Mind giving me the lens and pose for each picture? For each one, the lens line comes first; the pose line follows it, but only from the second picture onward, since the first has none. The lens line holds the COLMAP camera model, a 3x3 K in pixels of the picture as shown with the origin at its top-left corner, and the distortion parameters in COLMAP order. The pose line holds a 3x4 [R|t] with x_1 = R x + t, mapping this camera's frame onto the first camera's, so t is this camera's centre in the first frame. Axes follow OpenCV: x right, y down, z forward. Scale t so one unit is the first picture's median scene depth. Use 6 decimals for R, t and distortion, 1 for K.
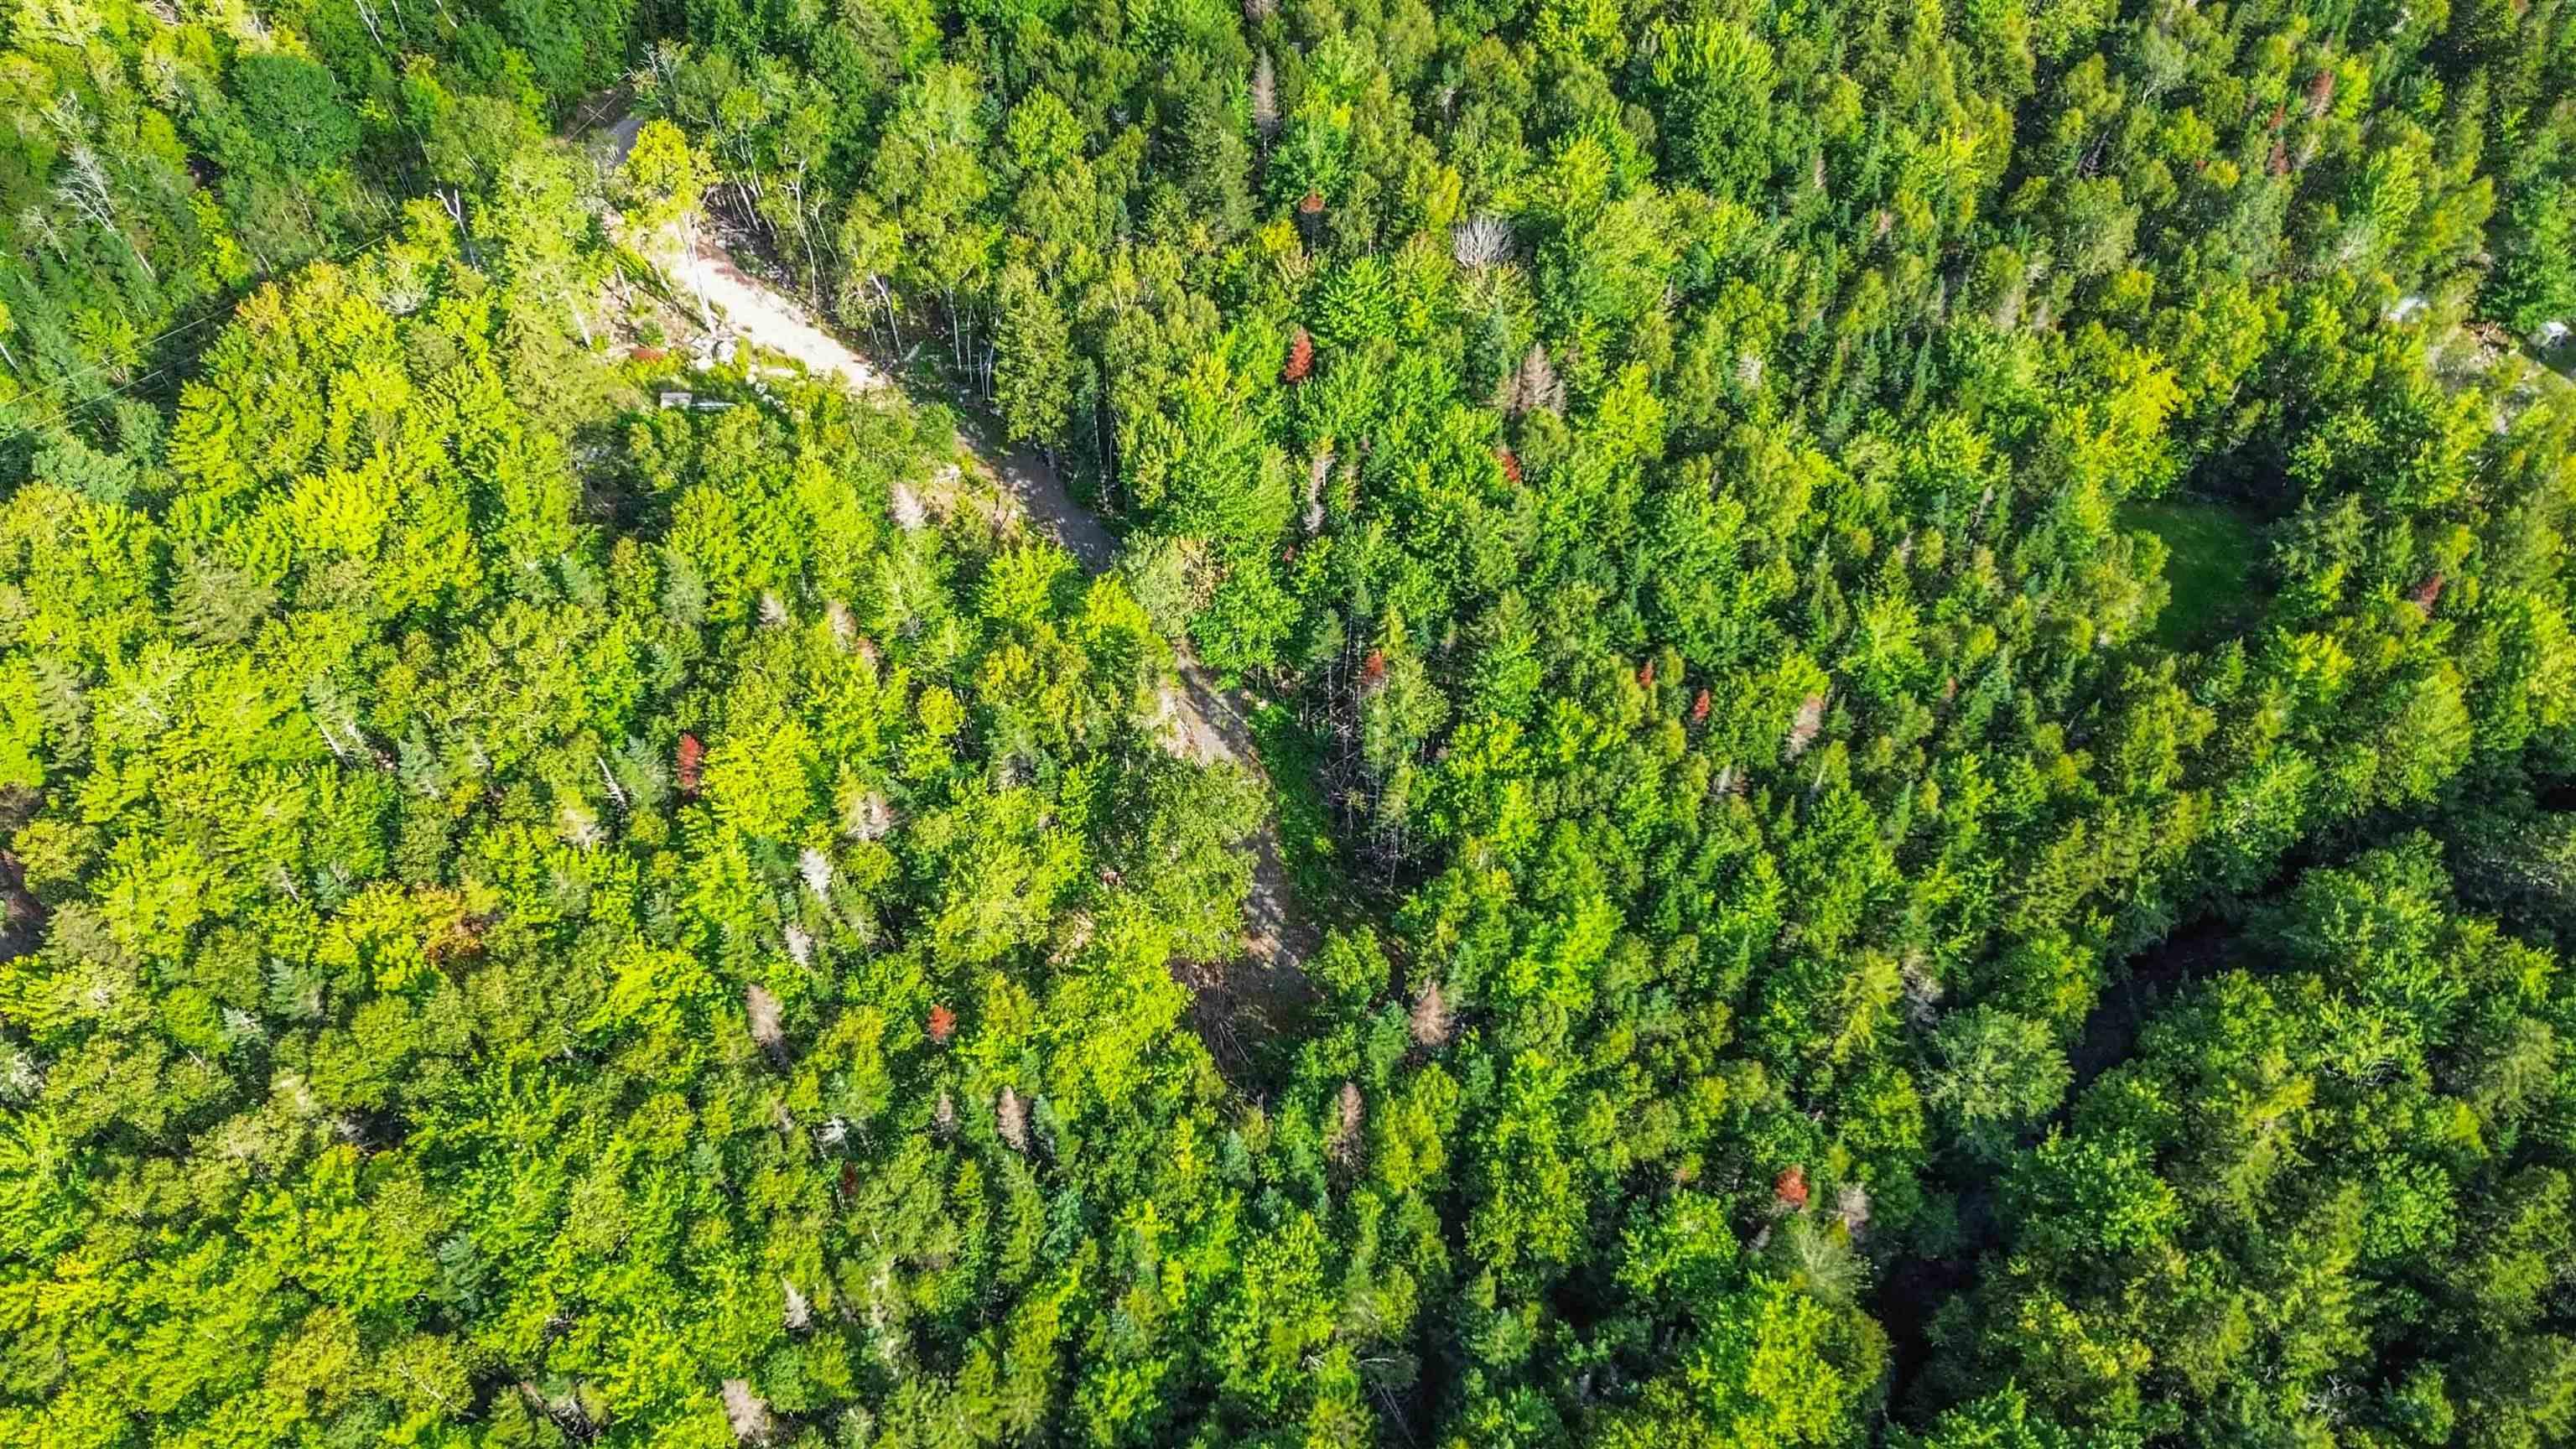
lens RADIAL K [[1826.9, 0, 1288.0], [0, 1826.9, 724.5], [0, 0, 1]] dist [0.094941, -0.097260]
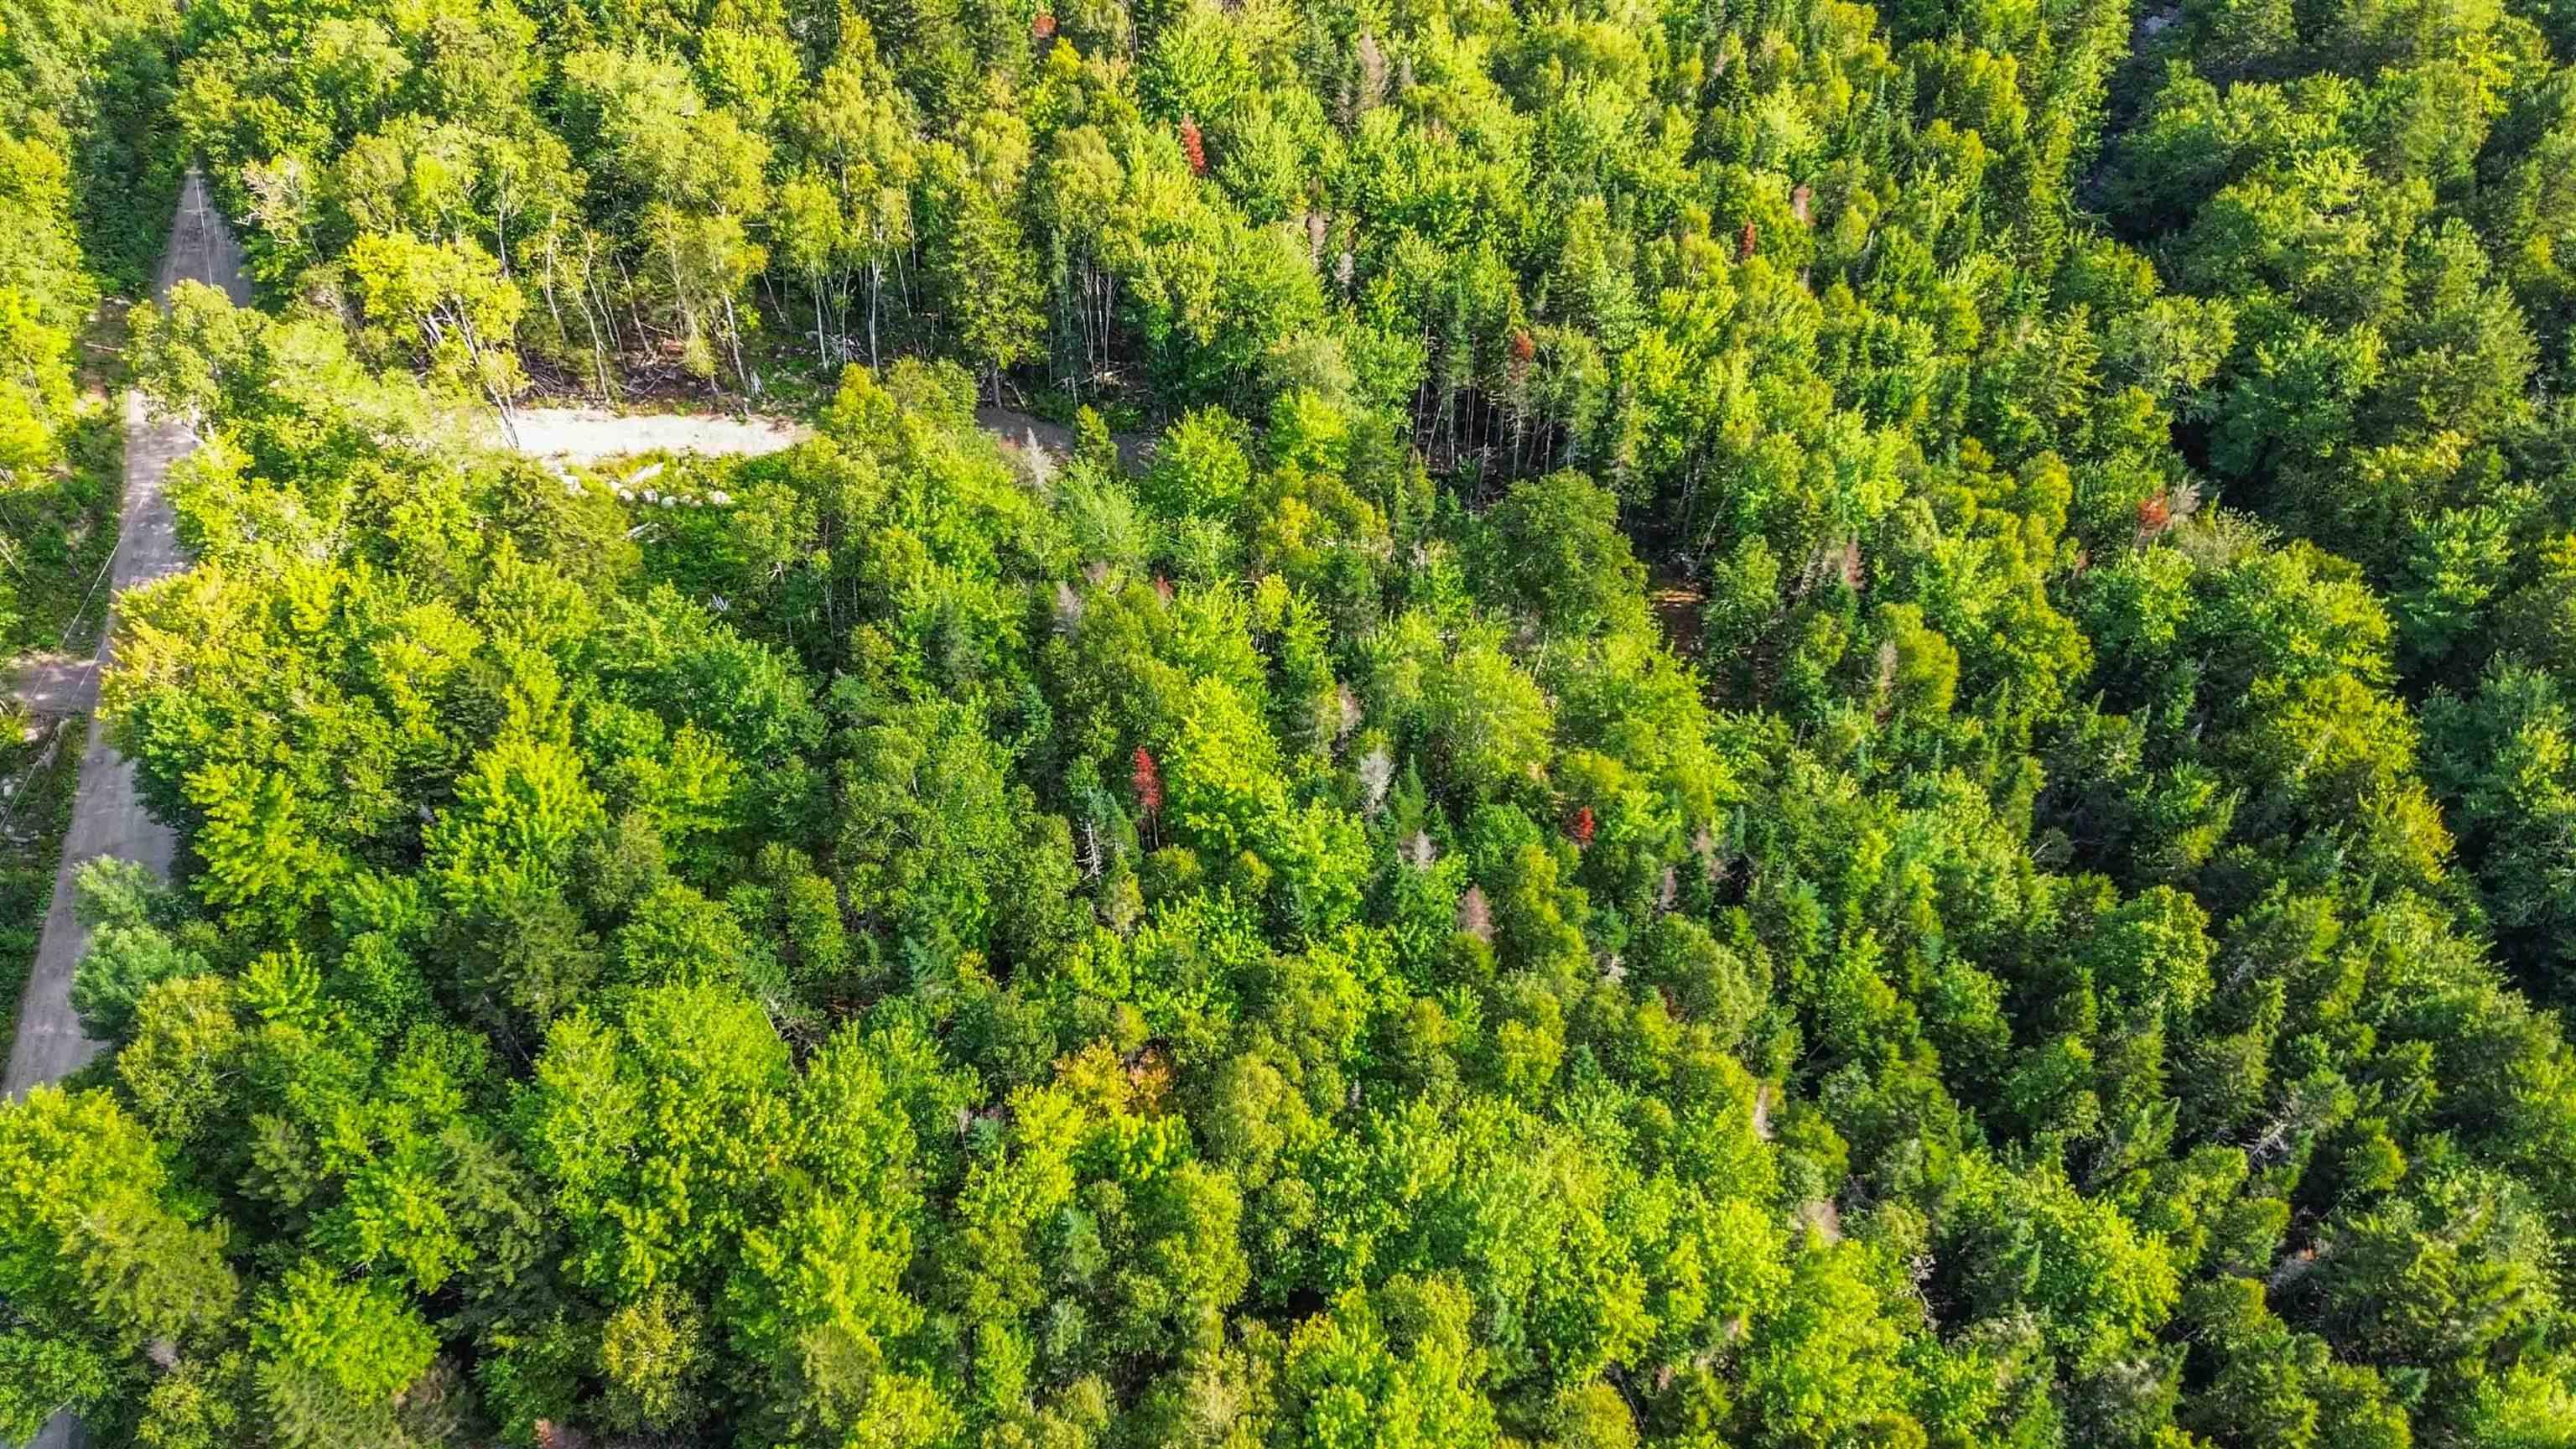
lens RADIAL K [[1844.0, 0, 1293.8], [0, 1844.0, 694.9], [0, 0, 1]] dist [0.065870, -0.045470]
pose [[0.715311, -0.544452, 0.438066, -0.562804], [0.549692, 0.825451, 0.128332, -0.073472], [-0.431473, 0.149004, 0.889735, 0.219790]]
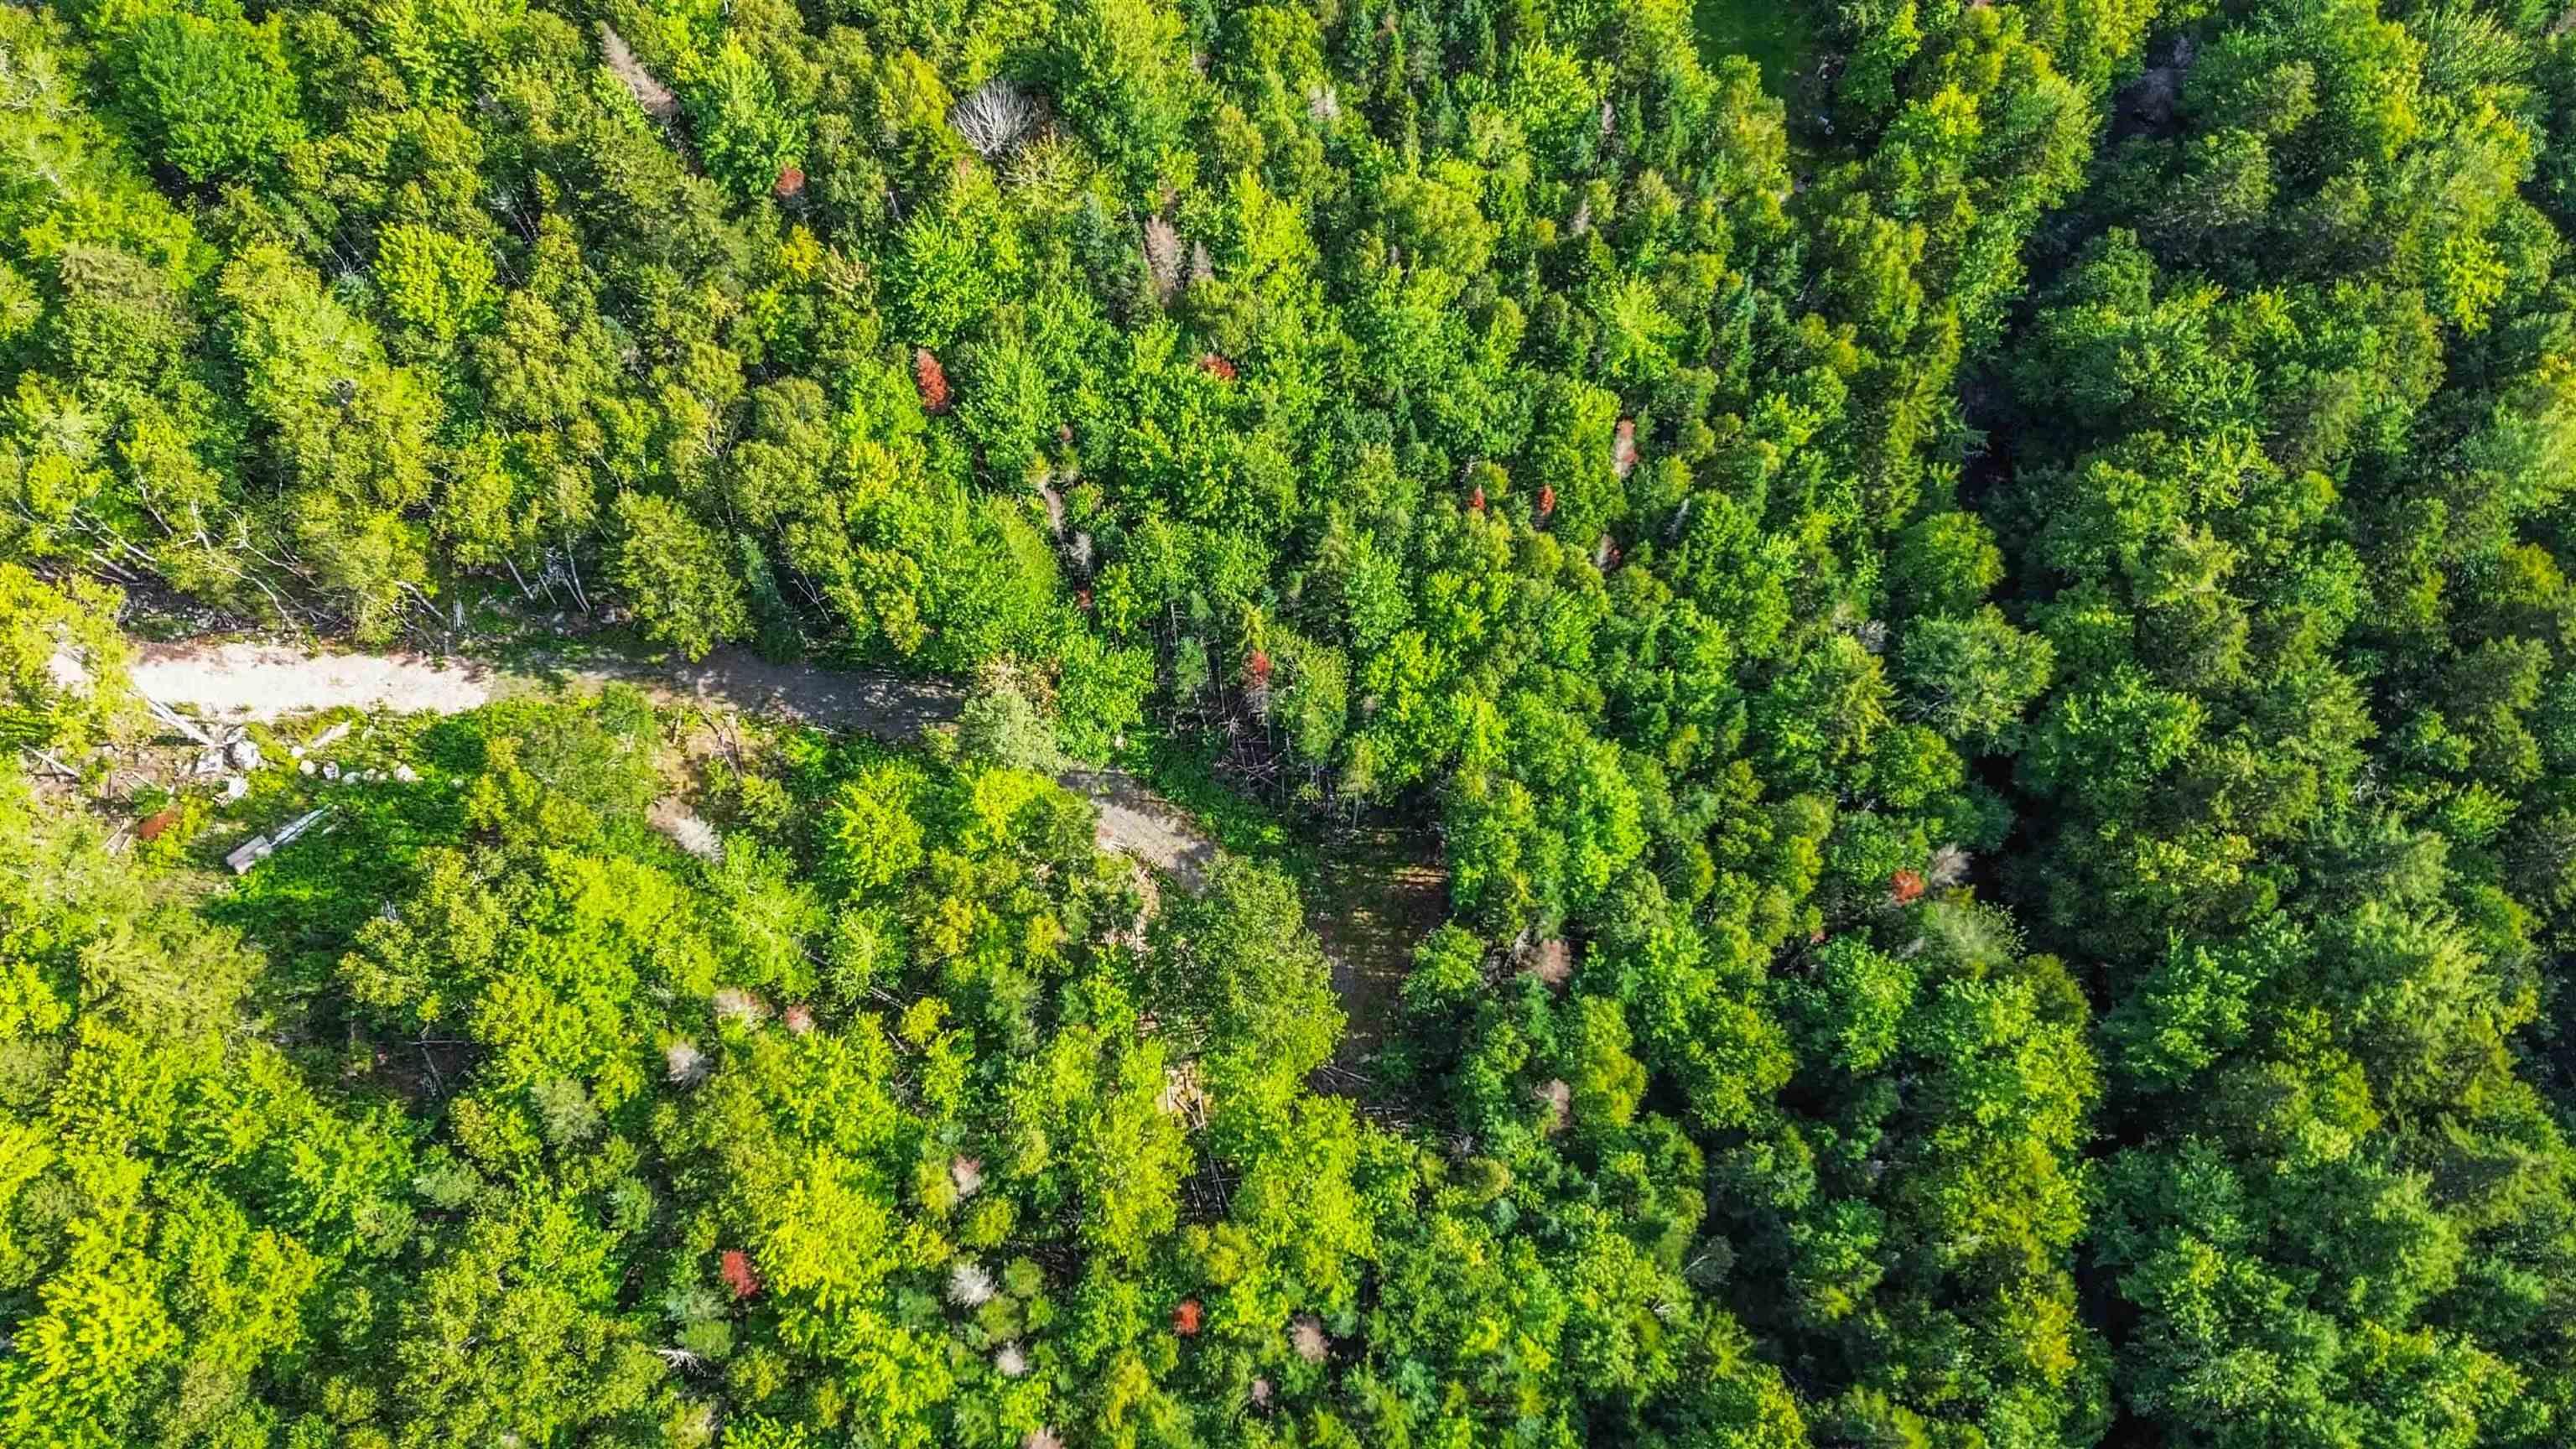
lens RADIAL K [[1826.9, 0, 1288.0], [0, 1826.9, 724.5], [0, 0, 1]] dist [0.094941, -0.097260]
pose [[0.781595, -0.579909, 0.229816, -0.165284], [0.492677, 0.799862, 0.342767, -0.310808], [-0.382595, -0.154680, 0.910876, 0.173525]]
